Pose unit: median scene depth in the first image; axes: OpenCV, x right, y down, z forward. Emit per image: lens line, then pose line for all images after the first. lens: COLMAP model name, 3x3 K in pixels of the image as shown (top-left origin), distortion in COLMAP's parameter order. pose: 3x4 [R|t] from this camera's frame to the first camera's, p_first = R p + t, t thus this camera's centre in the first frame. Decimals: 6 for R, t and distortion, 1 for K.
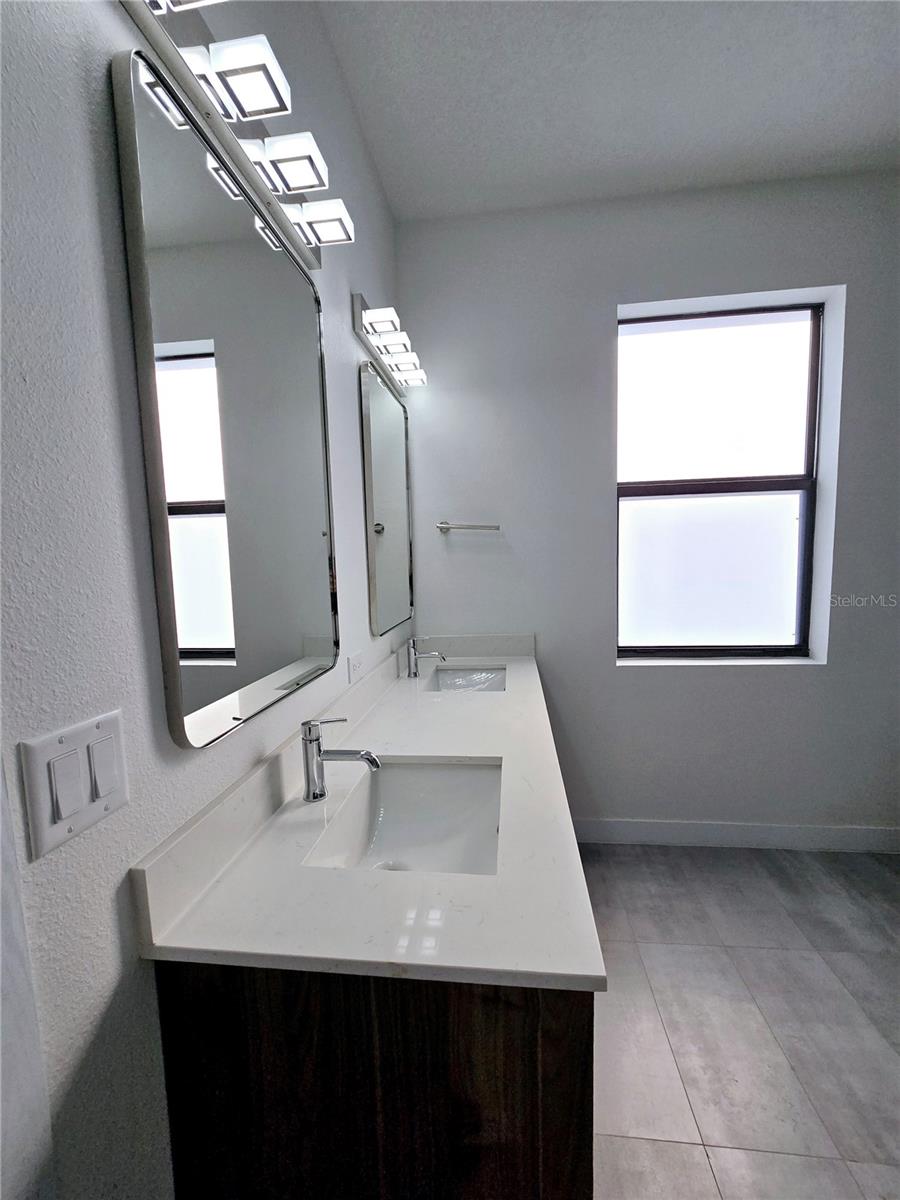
lens RADIAL K [[492.5, 0, 451.6], [0, 492.5, 606.8], [0, 0, 1]] dist [-0.000998, 0.000959]
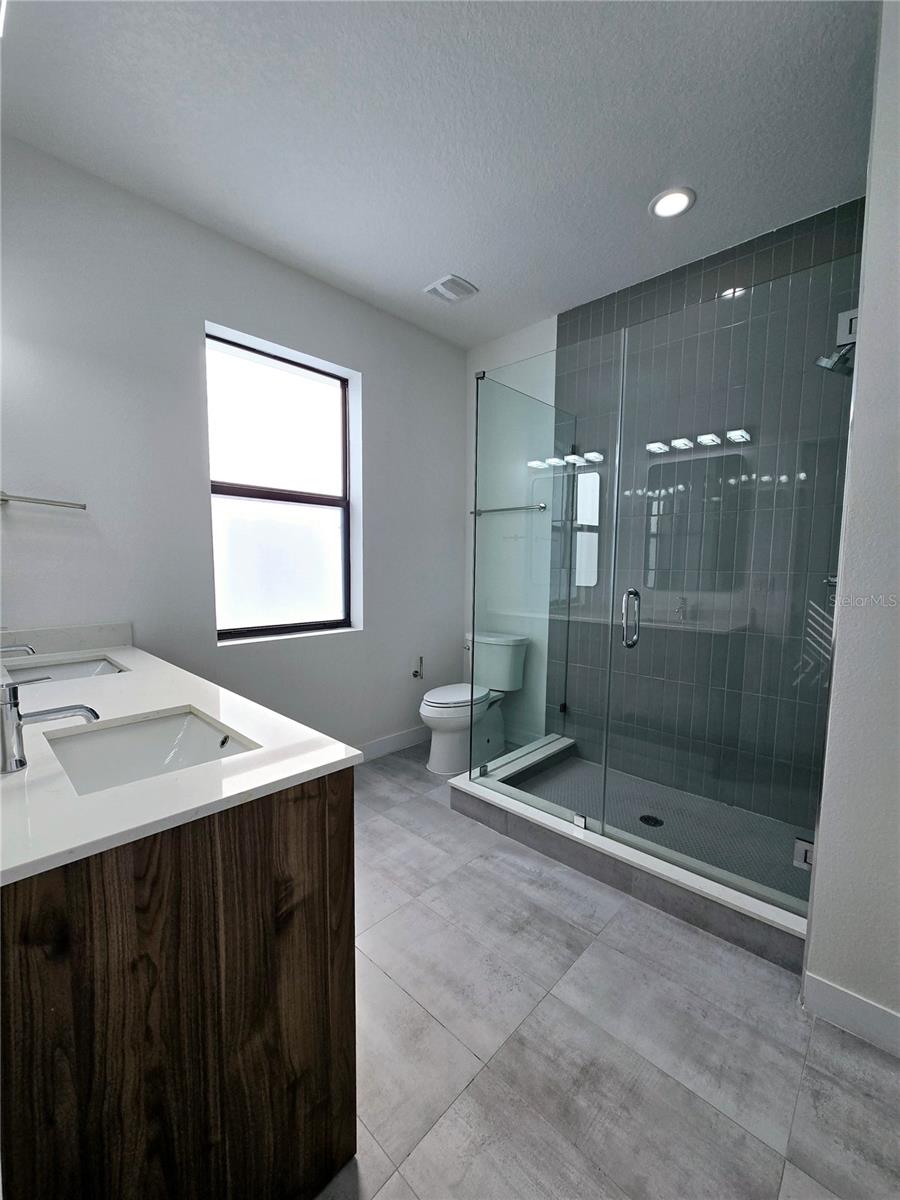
lens RADIAL K [[492.5, 0, 455.8], [0, 492.5, 606.8], [0, 0, 1]] dist [-0.000998, 0.000959]
pose [[0.604453, -0.034645, 0.795887, -0.229219], [0.054758, 0.998498, 0.001877, 0.062319], [-0.794757, 0.042446, 0.605442, -0.094943]]
